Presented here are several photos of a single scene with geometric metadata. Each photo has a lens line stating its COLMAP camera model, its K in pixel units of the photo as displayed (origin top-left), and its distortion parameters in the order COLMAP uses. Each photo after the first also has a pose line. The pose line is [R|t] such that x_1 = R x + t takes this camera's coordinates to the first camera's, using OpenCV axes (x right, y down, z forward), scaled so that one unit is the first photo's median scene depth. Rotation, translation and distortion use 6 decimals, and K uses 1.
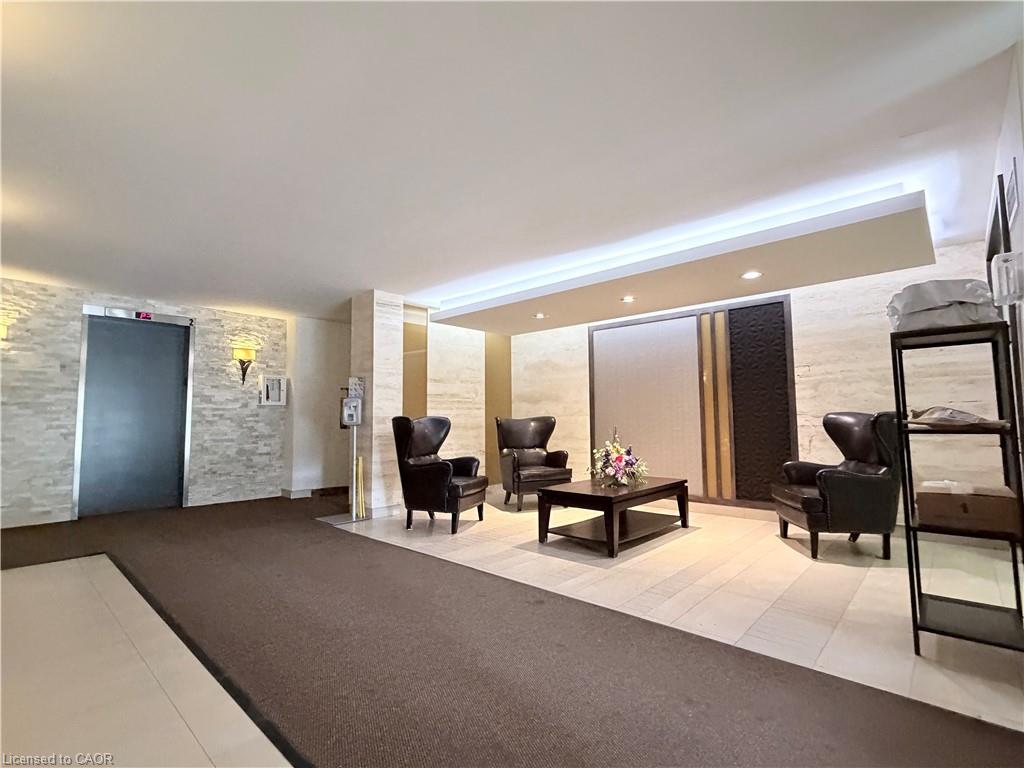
lens RADIAL K [[483.0, 0, 508.8], [0, 483.0, 379.4], [0, 0, 1]] dist [-0.002068, -0.000241]
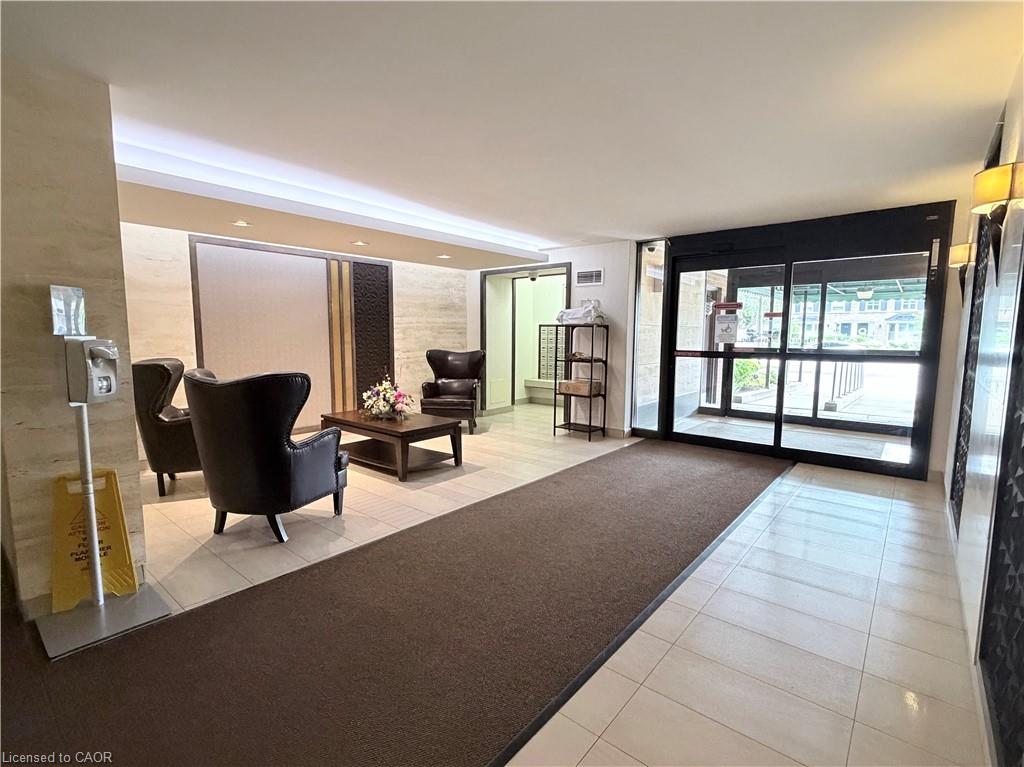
lens RADIAL K [[483.0, 0, 508.2], [0, 483.0, 386.6], [0, 0, 1]] dist [-0.002068, -0.000241]
pose [[-0.049991, -0.107088, 0.992992, -0.919424], [-0.092642, 0.990446, 0.102150, 0.001742], [-0.994444, -0.086886, -0.059435, 0.803342]]
